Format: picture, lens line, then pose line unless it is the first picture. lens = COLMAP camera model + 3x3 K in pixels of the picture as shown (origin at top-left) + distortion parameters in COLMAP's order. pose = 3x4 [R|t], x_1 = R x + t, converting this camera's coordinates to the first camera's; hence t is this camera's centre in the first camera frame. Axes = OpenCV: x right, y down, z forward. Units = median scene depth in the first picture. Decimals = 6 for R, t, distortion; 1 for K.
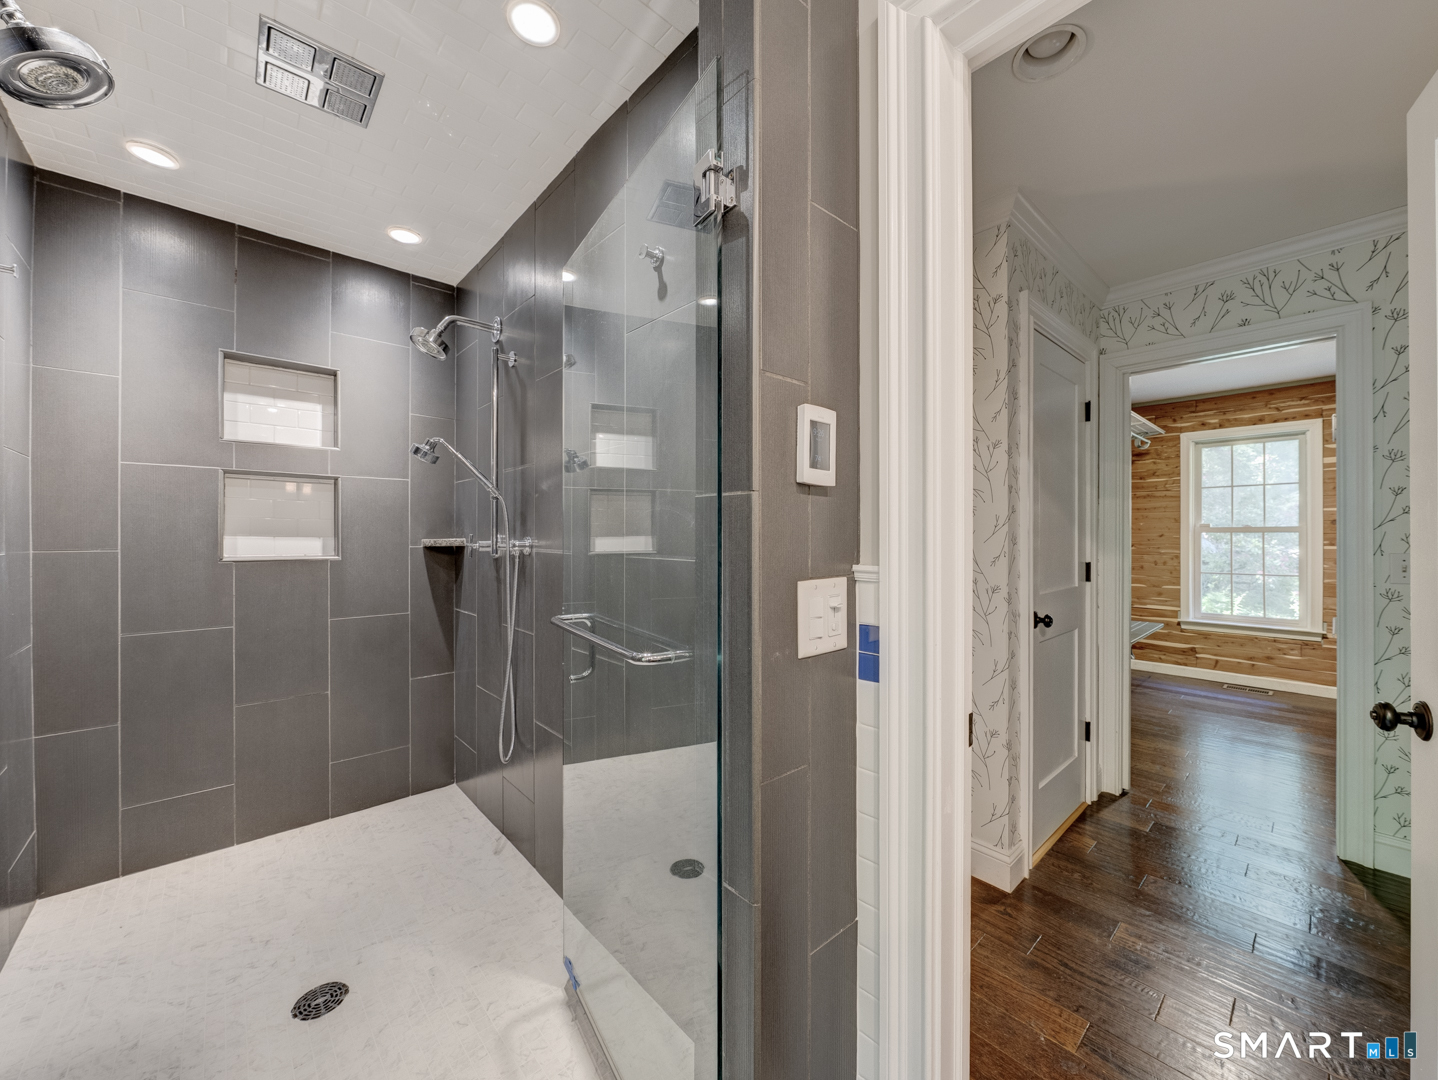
lens RADIAL K [[553.6, 0, 720.7], [0, 553.6, 534.2], [0, 0, 1]] dist [0.000484, 0.000103]
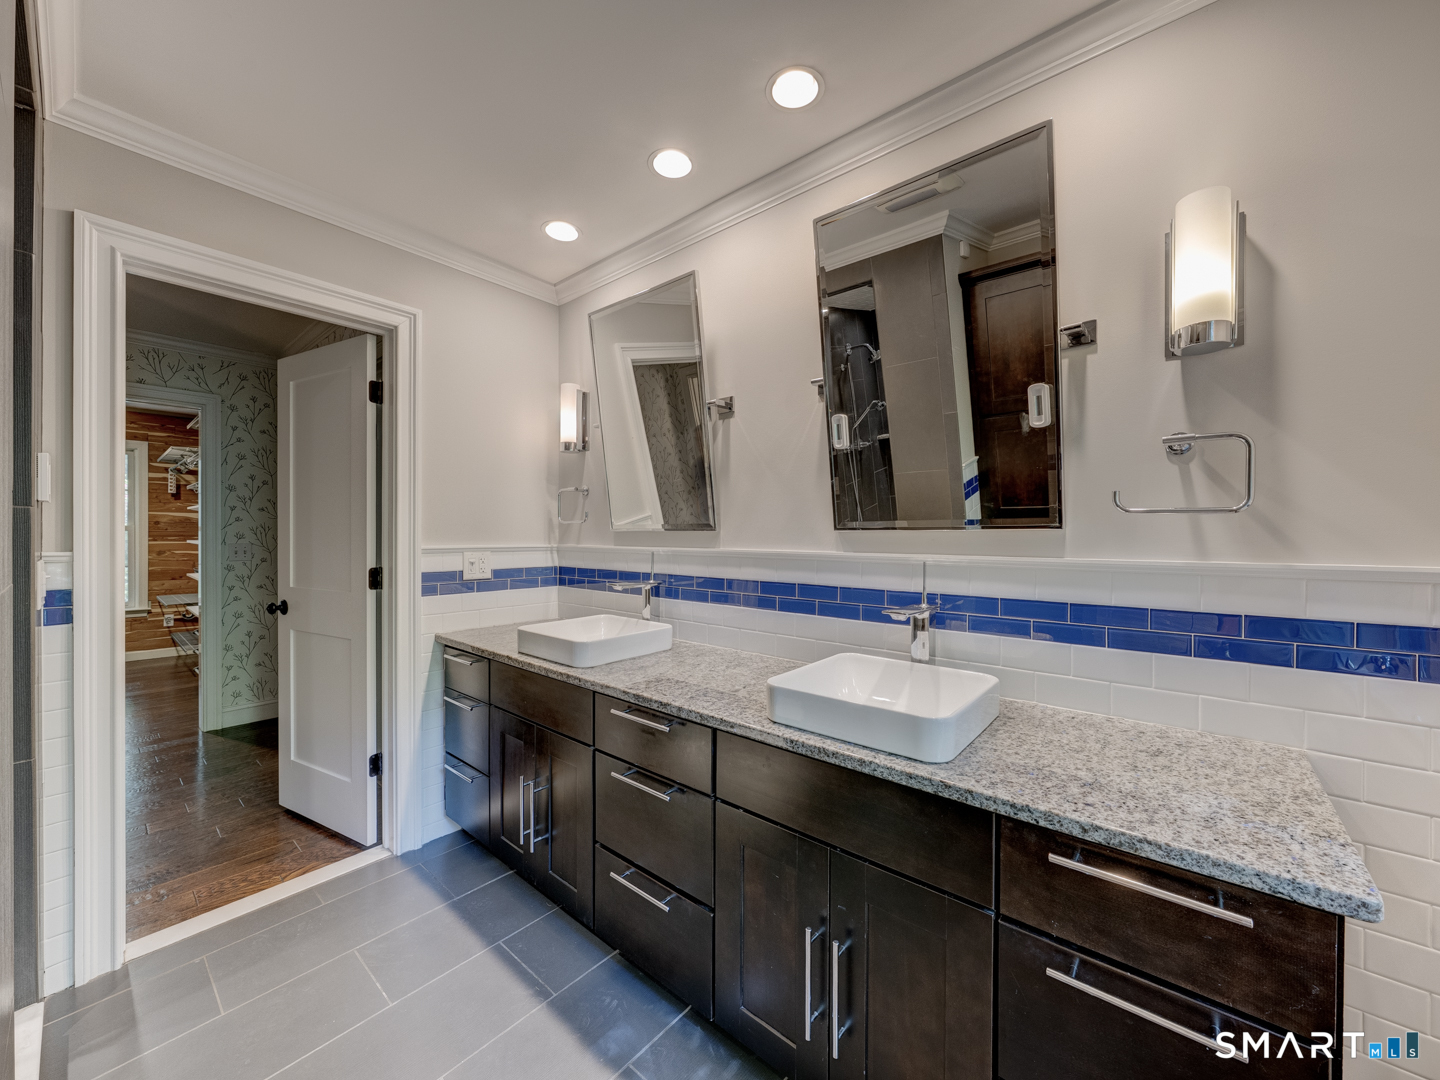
lens RADIAL K [[554.4, 0, 721.5], [0, 554.4, 534.8], [0, 0, 1]] dist [0.000484, 0.000103]
pose [[-0.125208, -0.001829, 0.992129, -0.675909], [-0.003485, 0.999993, 0.001404, -0.001314], [-0.992124, -0.003282, -0.125213, -0.299039]]
